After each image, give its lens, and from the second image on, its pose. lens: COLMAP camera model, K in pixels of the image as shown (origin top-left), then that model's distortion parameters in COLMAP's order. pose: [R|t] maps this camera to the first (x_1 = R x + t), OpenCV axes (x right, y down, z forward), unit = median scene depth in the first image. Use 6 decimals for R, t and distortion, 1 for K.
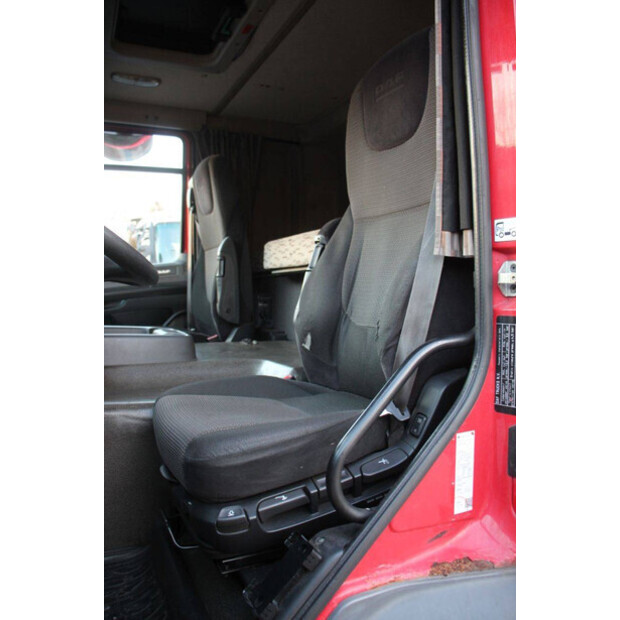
lens RADIAL K [[502.6, 0, 310.0], [0, 502.6, 310.0], [0, 0, 1]] dist [-0.183871, 0.180272]
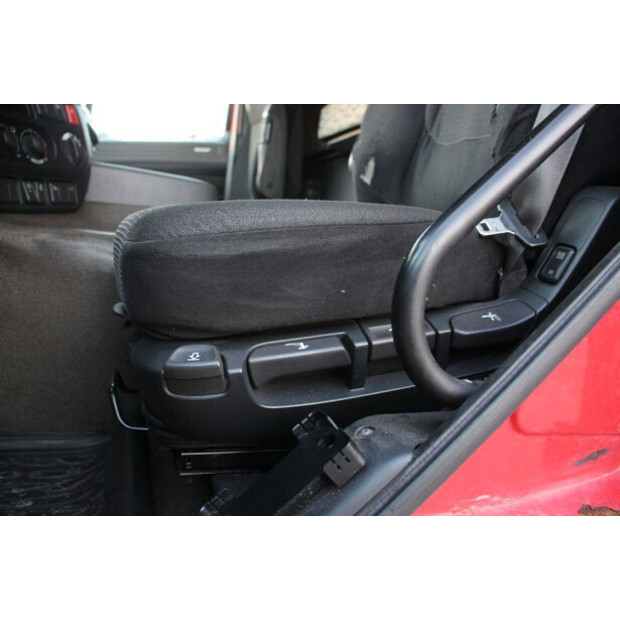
lens RADIAL K [[502.6, 0, 310.0], [0, 502.6, 310.0], [0, 0, 1]] dist [-0.183871, 0.180272]
pose [[0.989519, 0.109922, -0.093649, 0.000078], [-0.099499, 0.988992, 0.109519, 0.257812], [0.104657, -0.099053, 0.989563, 0.434485]]
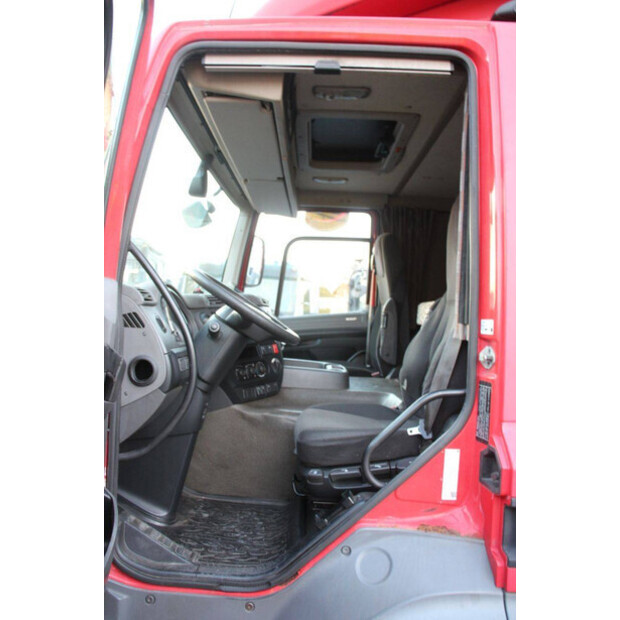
lens RADIAL K [[502.6, 0, 310.0], [0, 502.6, 310.0], [0, 0, 1]] dist [-0.183871, 0.180272]
pose [[0.896692, 0.038830, -0.440948, 0.537353], [-0.066492, 0.996658, -0.047450, -0.094194], [0.437632, 0.071867, 0.896278, -0.634367]]
